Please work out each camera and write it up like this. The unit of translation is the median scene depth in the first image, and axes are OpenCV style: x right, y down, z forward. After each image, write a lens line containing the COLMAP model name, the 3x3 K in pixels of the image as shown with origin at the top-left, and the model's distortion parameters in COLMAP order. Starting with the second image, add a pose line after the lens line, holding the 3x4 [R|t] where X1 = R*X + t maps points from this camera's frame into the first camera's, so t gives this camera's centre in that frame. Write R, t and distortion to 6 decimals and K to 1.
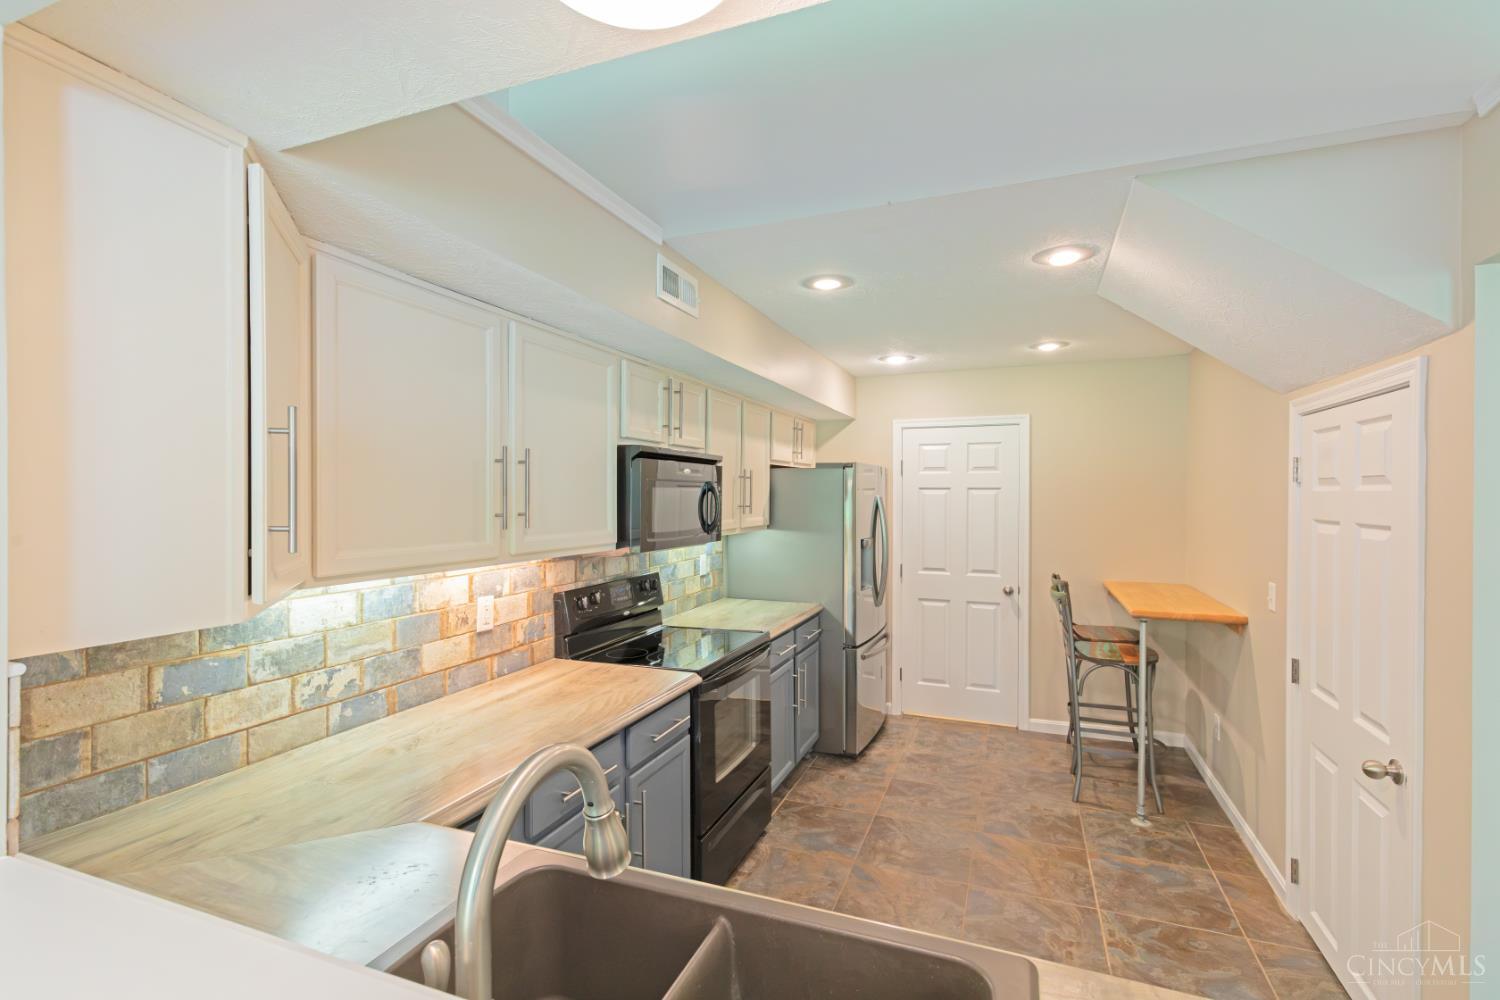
lens RADIAL K [[654.1, 0, 746.0], [0, 654.1, 513.8], [0, 0, 1]] dist [0.022999, 0.000133]
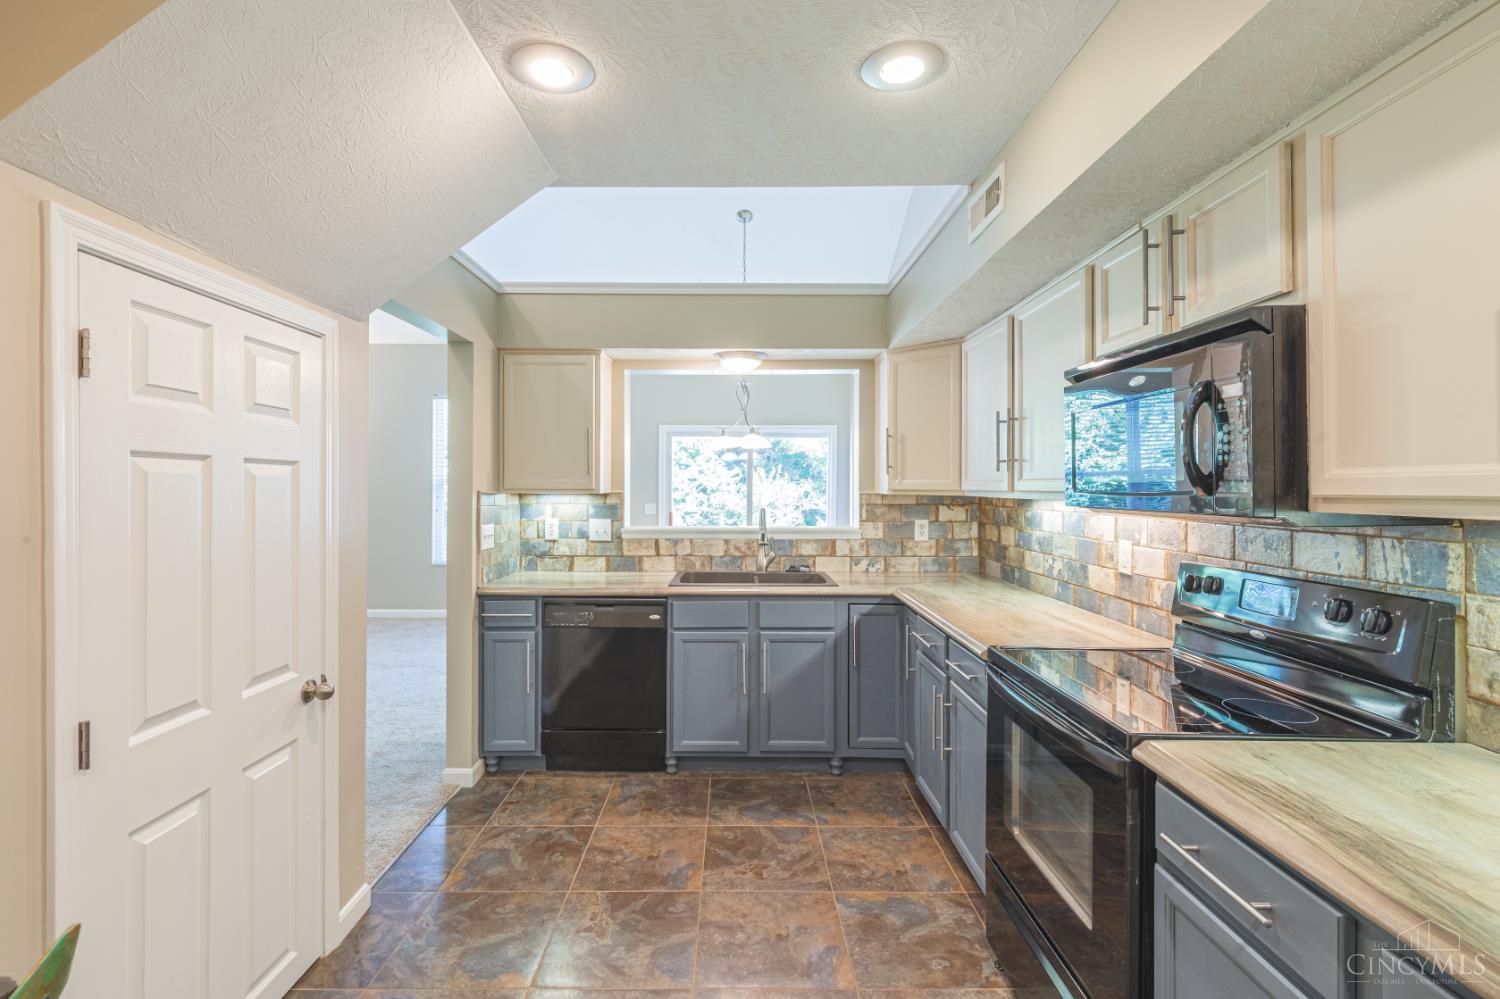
lens RADIAL K [[712.8, 0, 739.5], [0, 712.8, 484.8], [0, 0, 1]] dist [0.003643, -0.001151]
pose [[-0.925273, 0.001071, -0.379300, 0.381828], [-0.006258, 0.999817, 0.018089, 0.014186], [0.379250, 0.019111, -0.925097, 1.171493]]
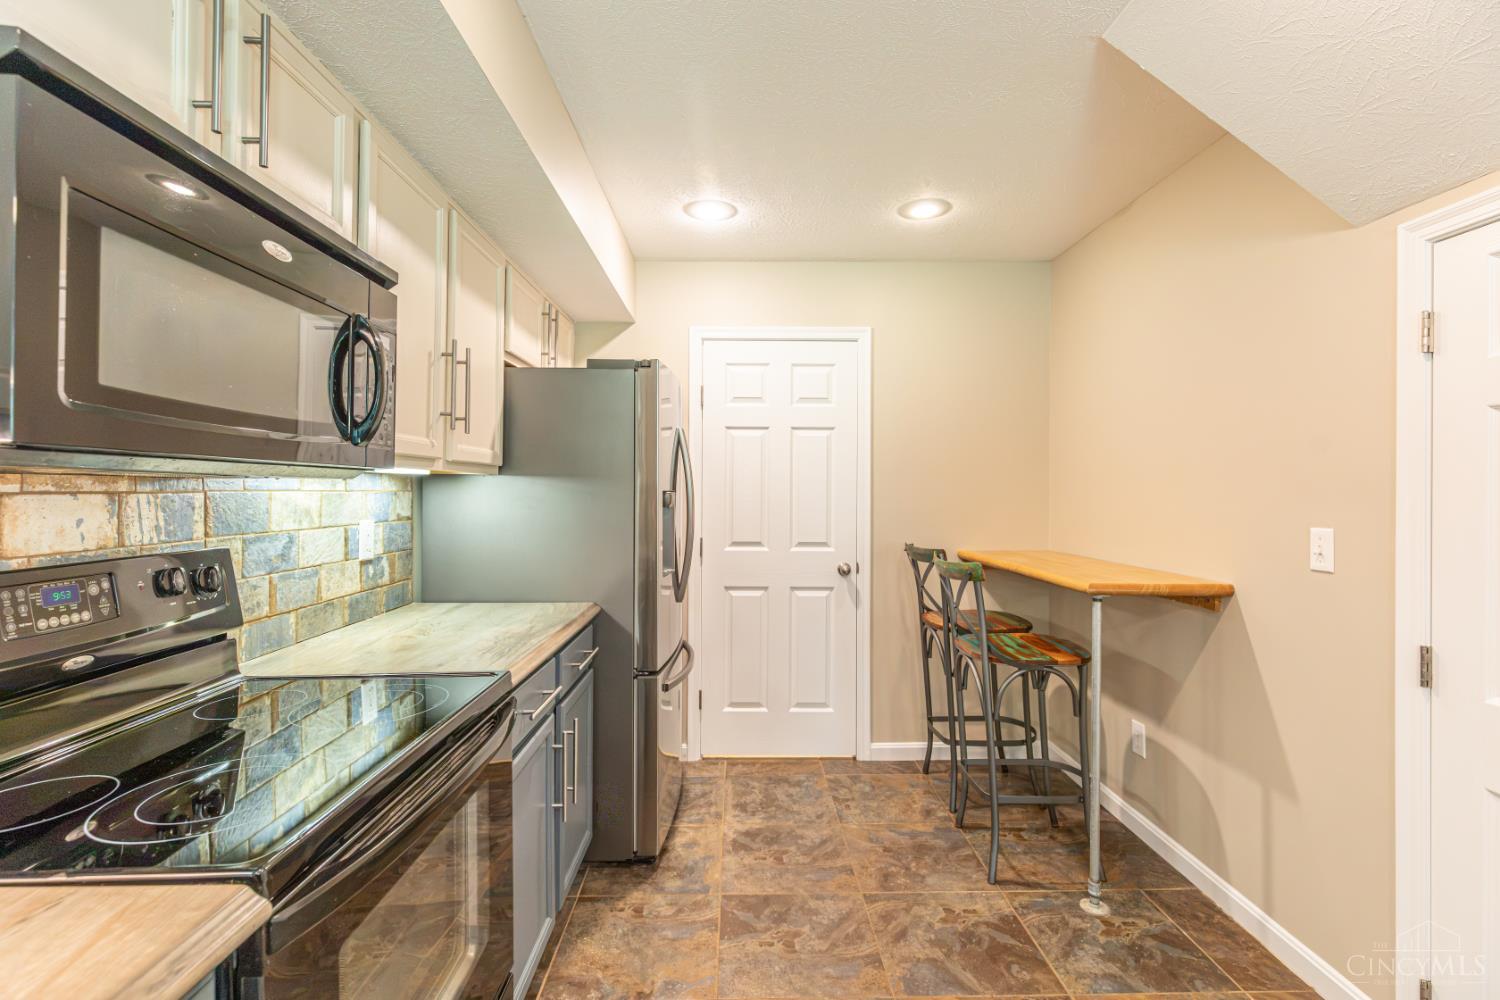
lens RADIAL K [[712.8, 0, 724.9], [0, 712.8, 479.5], [0, 0, 1]] dist [0.003643, -0.001151]
pose [[0.938317, 0.003054, 0.345763, 0.004138], [0.007915, 0.999509, -0.030307, 0.059169], [-0.345686, 0.031174, 0.937832, 0.446408]]
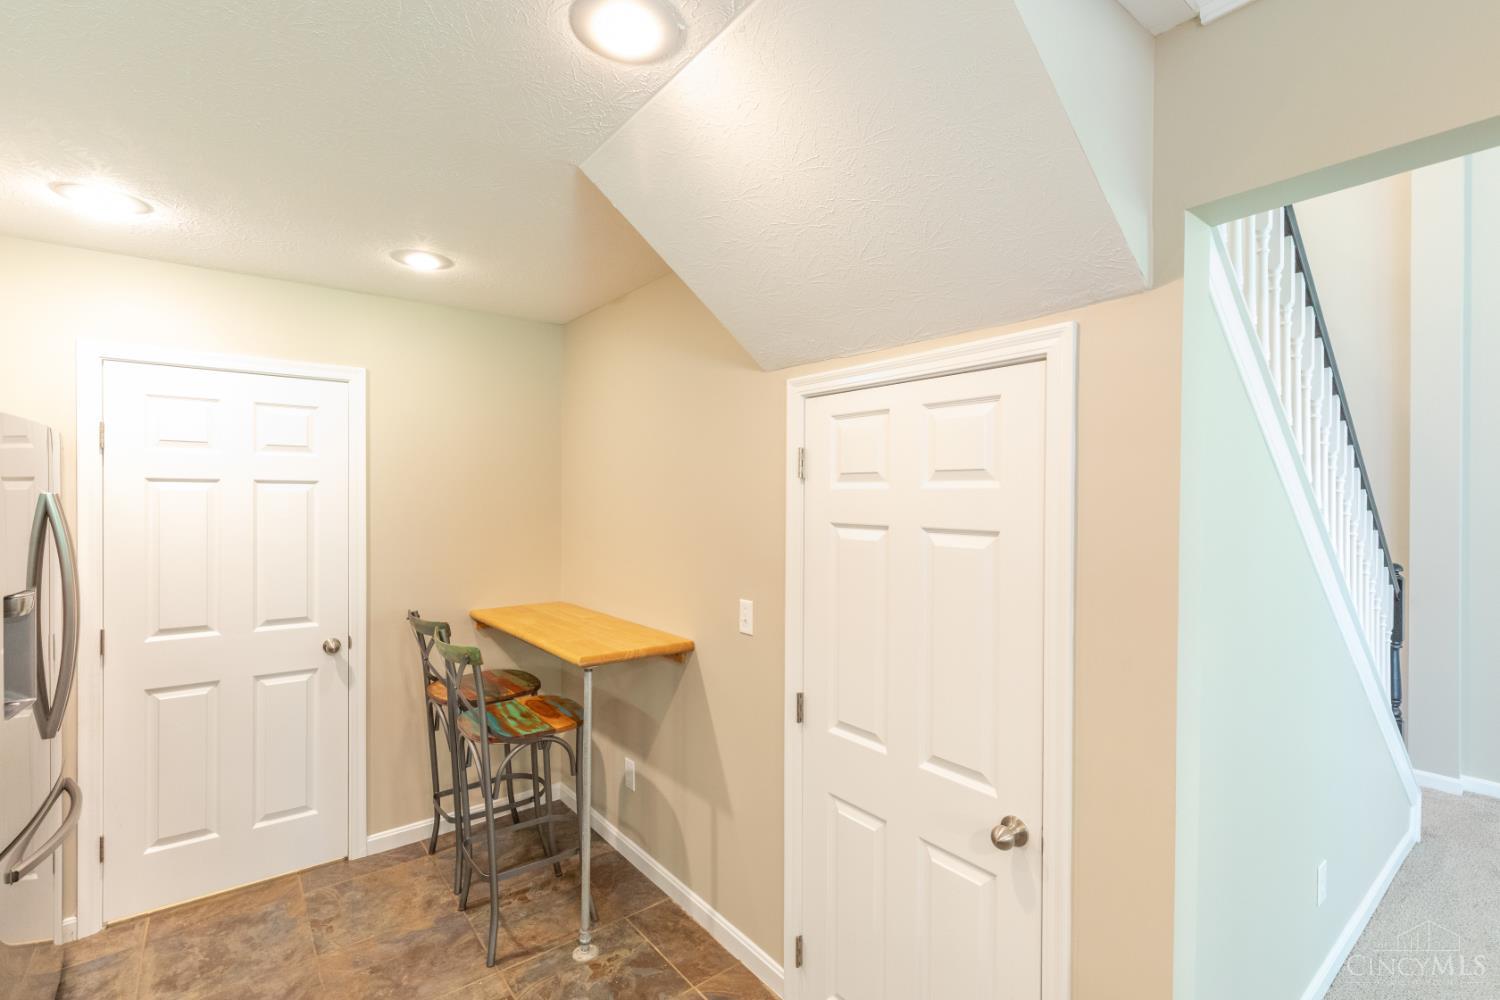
lens RADIAL K [[712.8, 0, 778.6], [0, 712.8, 502.7], [0, 0, 1]] dist [0.003643, -0.001151]
pose [[0.502672, -0.004092, 0.864468, 0.038647], [0.020568, 0.999762, -0.007227, -0.008559], [-0.864233, 0.021413, 0.502637, 0.422970]]
